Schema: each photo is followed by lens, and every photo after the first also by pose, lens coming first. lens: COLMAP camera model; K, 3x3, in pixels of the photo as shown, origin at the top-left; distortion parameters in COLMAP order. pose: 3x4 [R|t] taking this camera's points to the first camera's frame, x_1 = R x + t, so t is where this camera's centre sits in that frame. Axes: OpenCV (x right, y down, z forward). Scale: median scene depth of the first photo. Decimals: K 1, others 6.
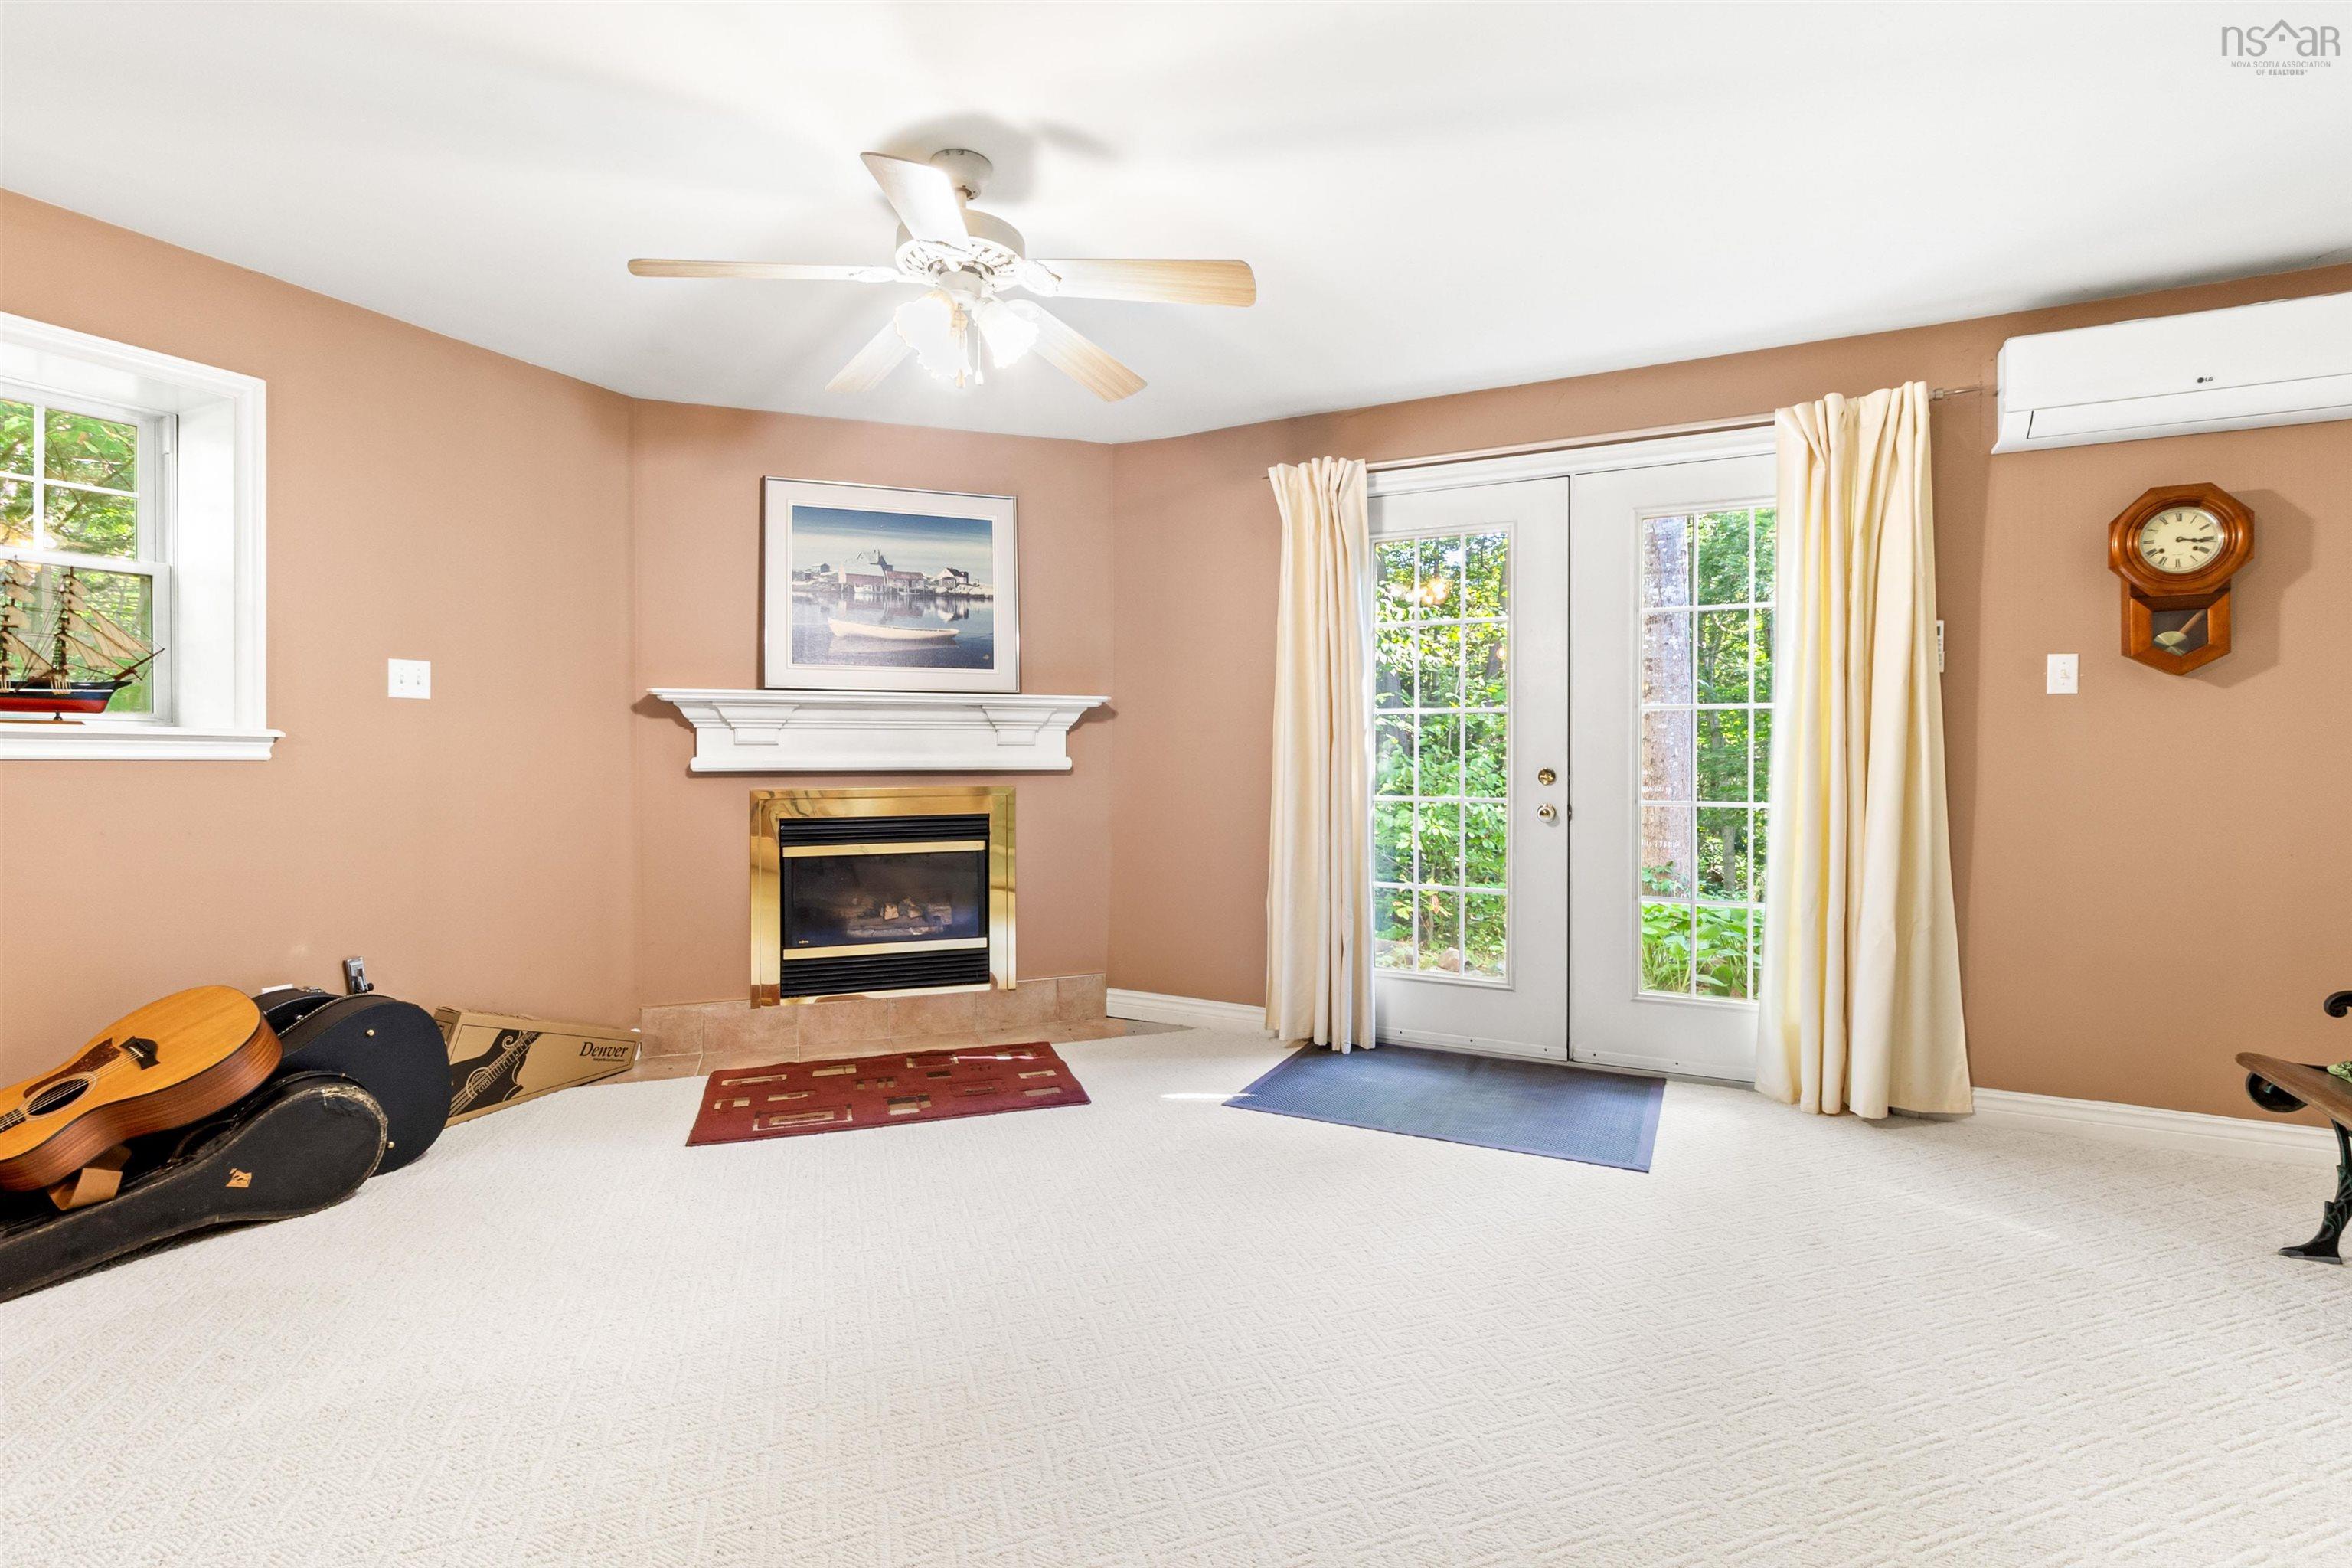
lens RADIAL K [[1086.7, 0, 1174.9], [0, 1086.7, 758.1], [0, 0, 1]] dist [0.002778, -0.000839]
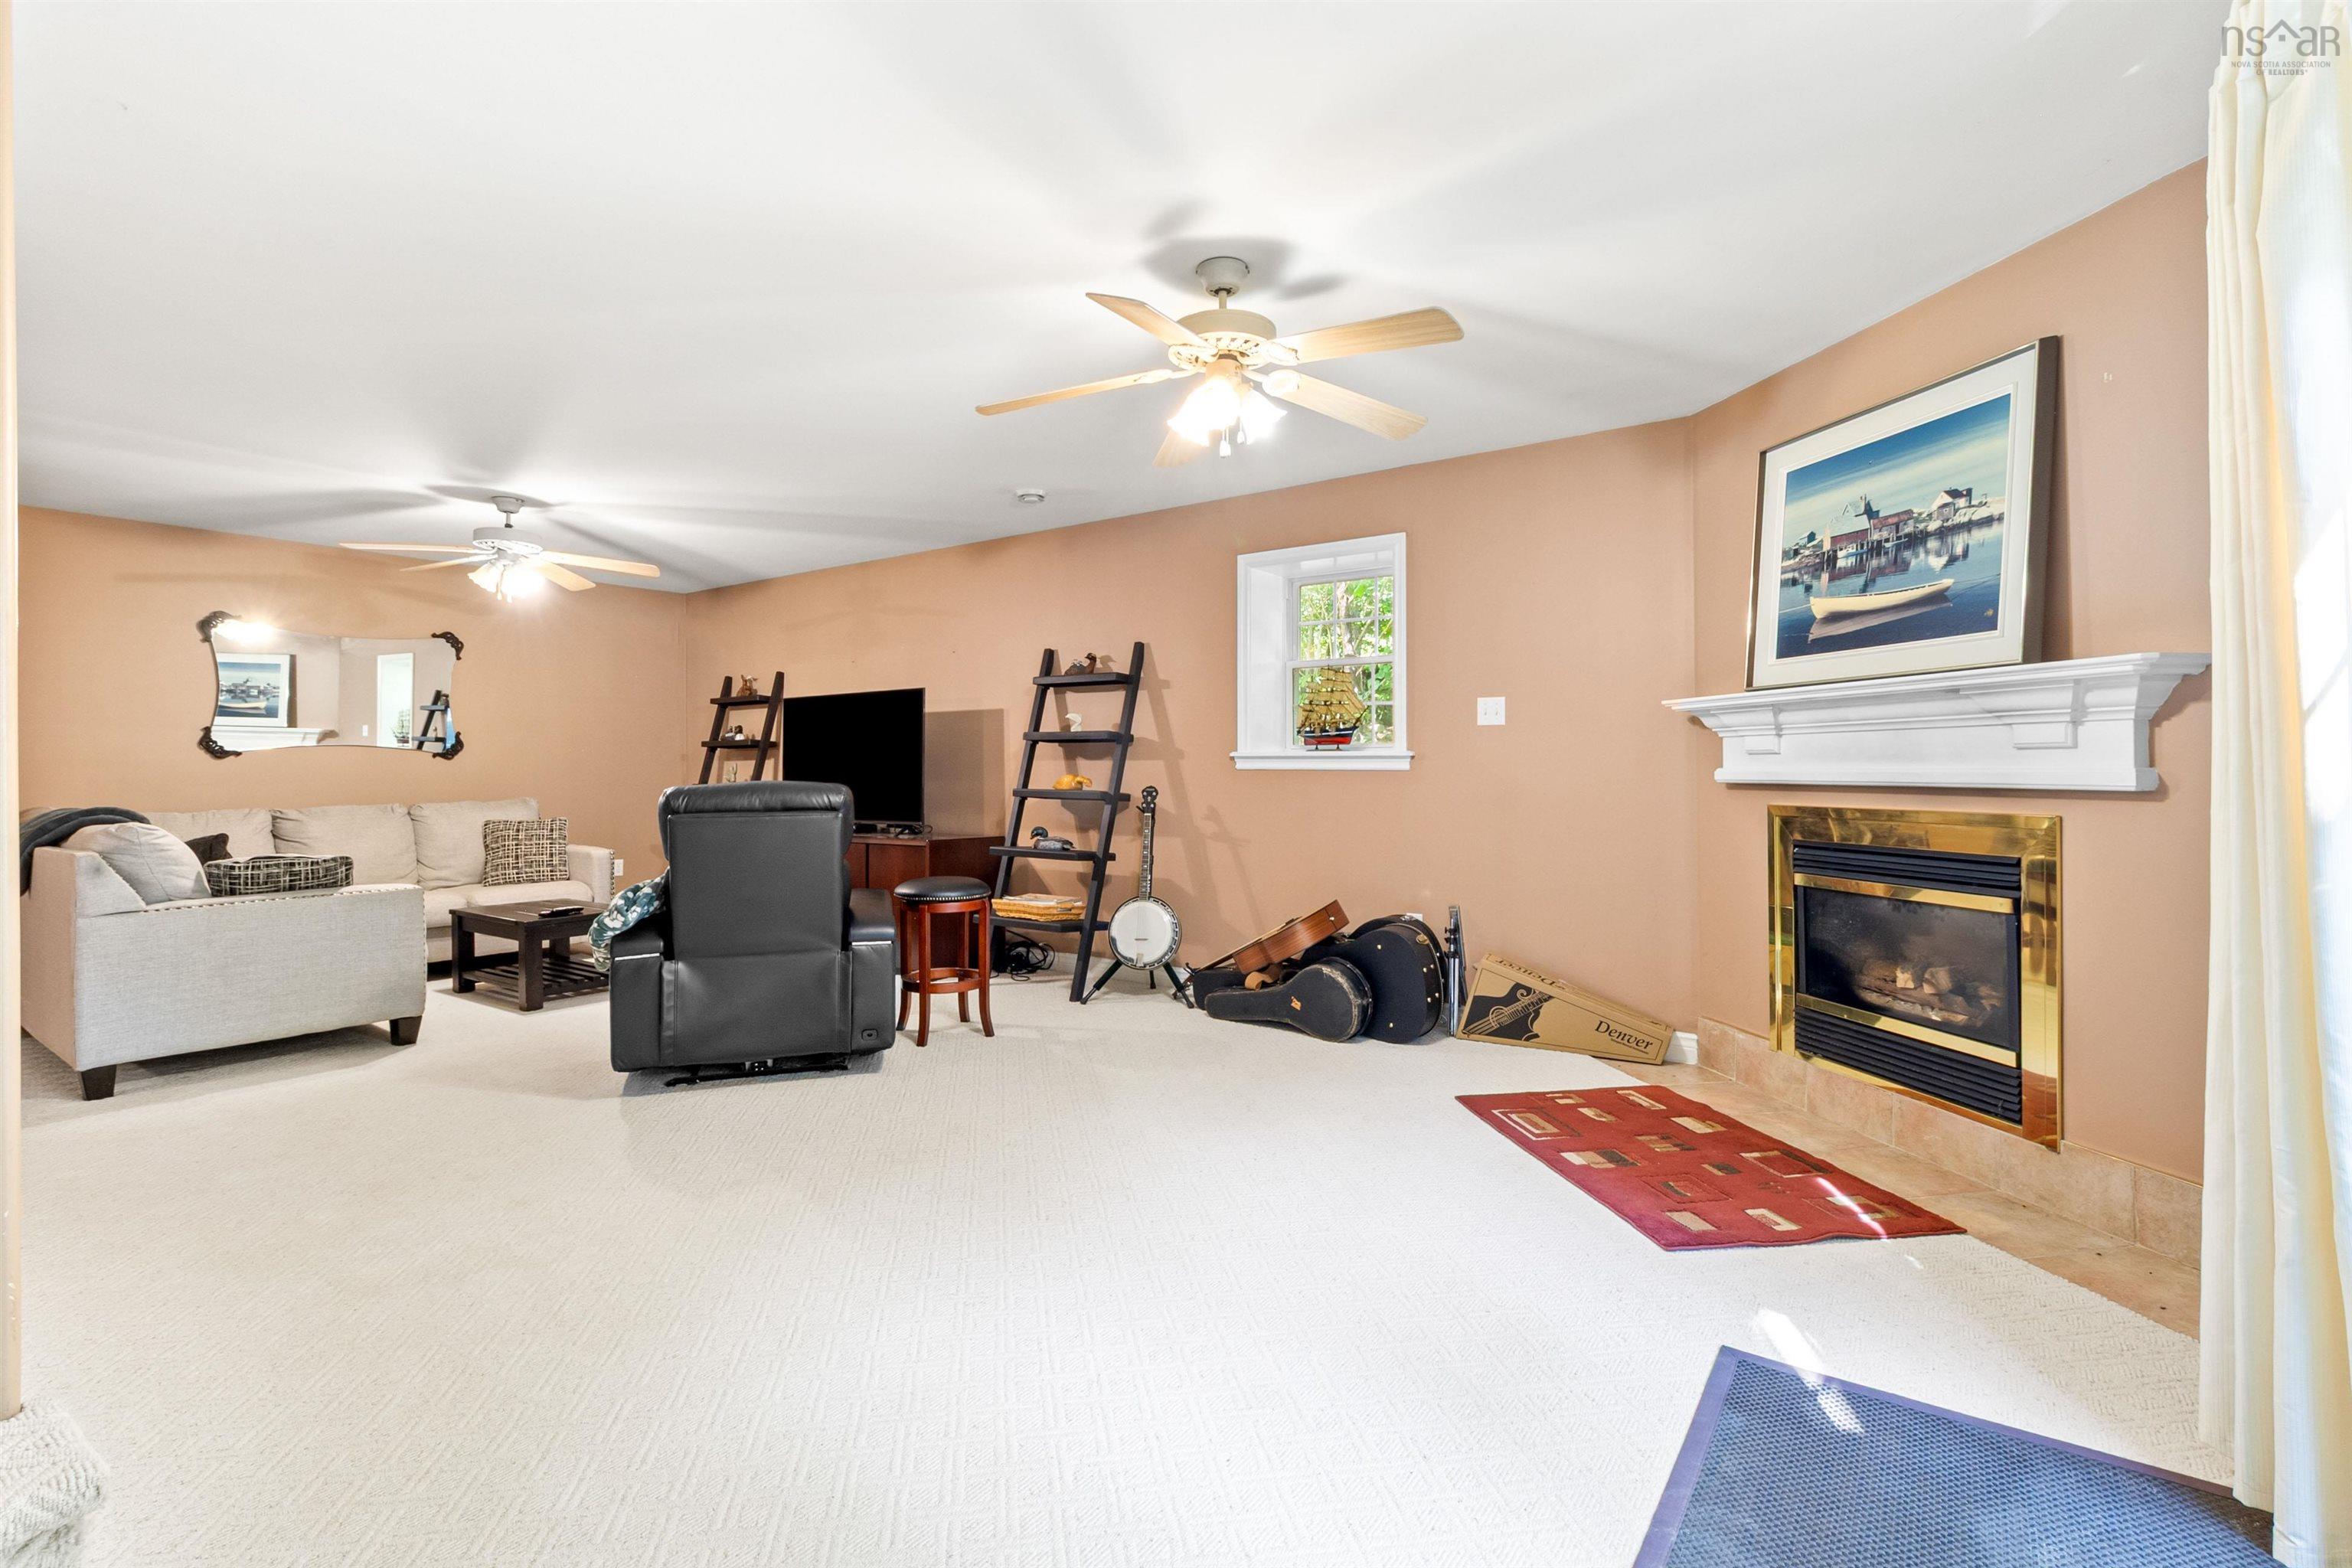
lens RADIAL K [[1086.7, 0, 1177.3], [0, 1086.7, 766.5], [0, 0, 1]] dist [0.002778, -0.000839]
pose [[-0.159135, -0.000508, -0.987257, 0.557780], [0.001068, 0.999999, -0.000687, -0.001712], [0.987256, -0.001164, -0.159134, 0.649816]]
